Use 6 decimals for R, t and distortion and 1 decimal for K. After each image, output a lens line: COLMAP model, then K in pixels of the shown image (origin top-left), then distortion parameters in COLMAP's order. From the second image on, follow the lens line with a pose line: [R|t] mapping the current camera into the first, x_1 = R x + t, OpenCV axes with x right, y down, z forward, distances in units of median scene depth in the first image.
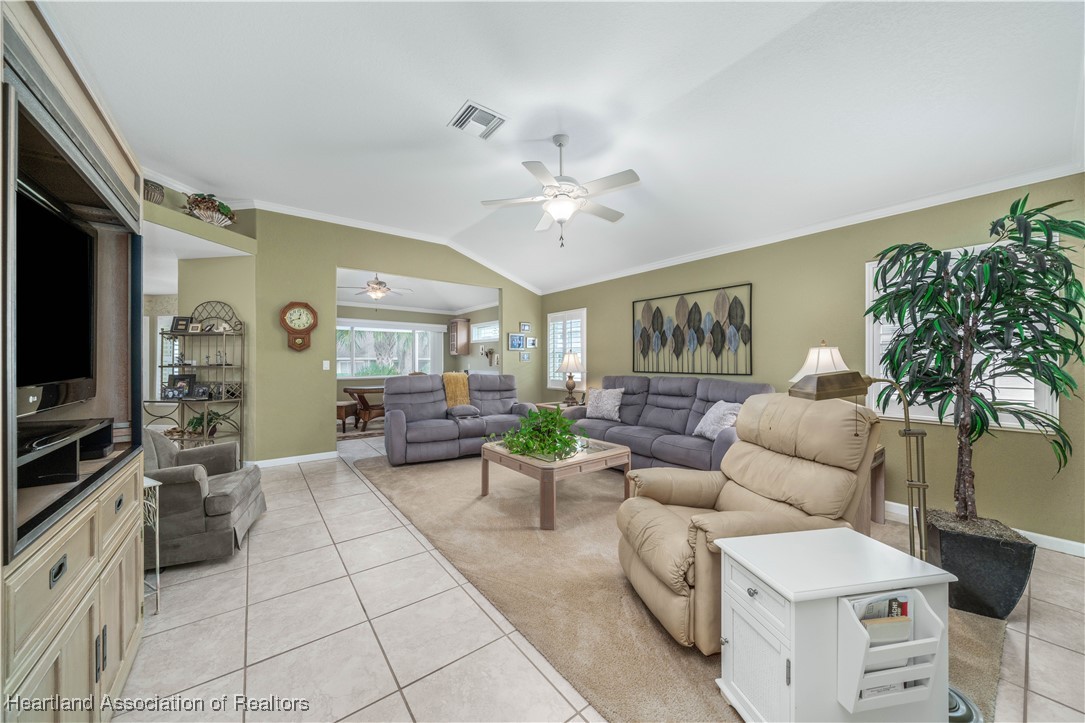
lens RADIAL K [[373.8, 0, 537.8], [0, 373.8, 358.5], [0, 0, 1]] dist [-0.002166, 0.000018]
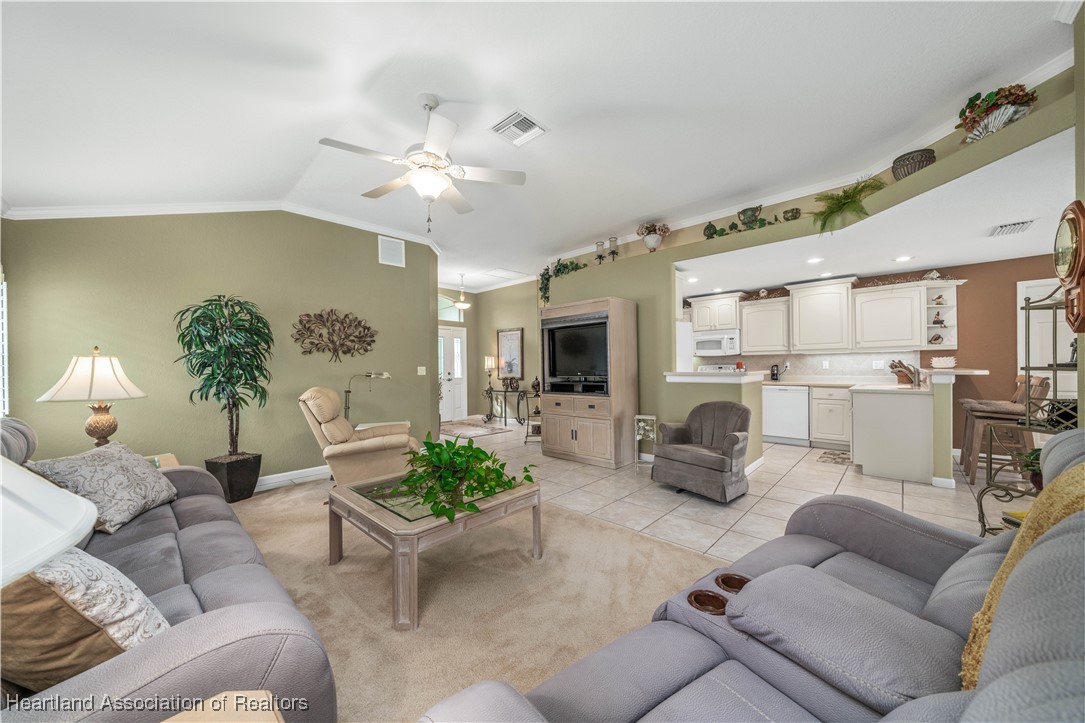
lens RADIAL K [[379.9, 0, 541.5], [0, 379.9, 366.5], [0, 0, 1]] dist [-0.001804, -0.000106]
pose [[-0.986793, 0.013592, -0.161416, -0.029256], [0.015074, 0.999855, -0.007960, 0.009990], [0.161284, -0.010288, -0.986854, 1.317709]]
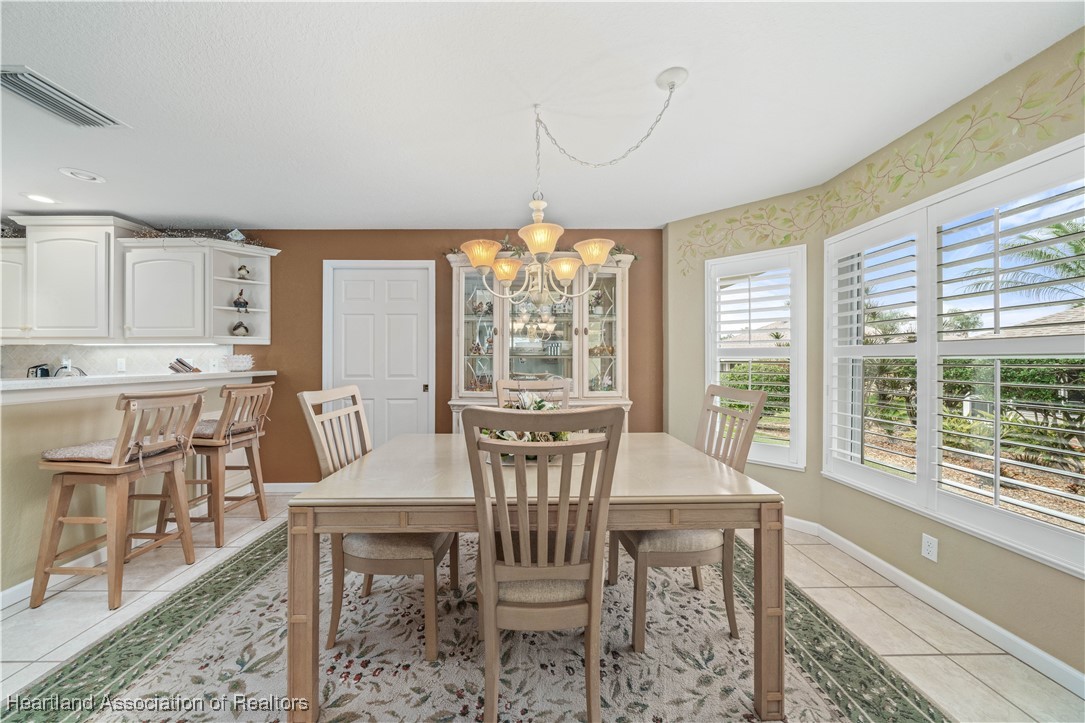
lens RADIAL K [[373.8, 0, 537.8], [0, 373.8, 358.5], [0, 0, 1]] dist [-0.002166, 0.000018]
pose [[-0.605285, 0.000370, -0.796009, -1.135401], [0.009897, 0.999926, -0.007061, 0.010483], [0.795947, -0.012152, -0.605244, 1.350673]]
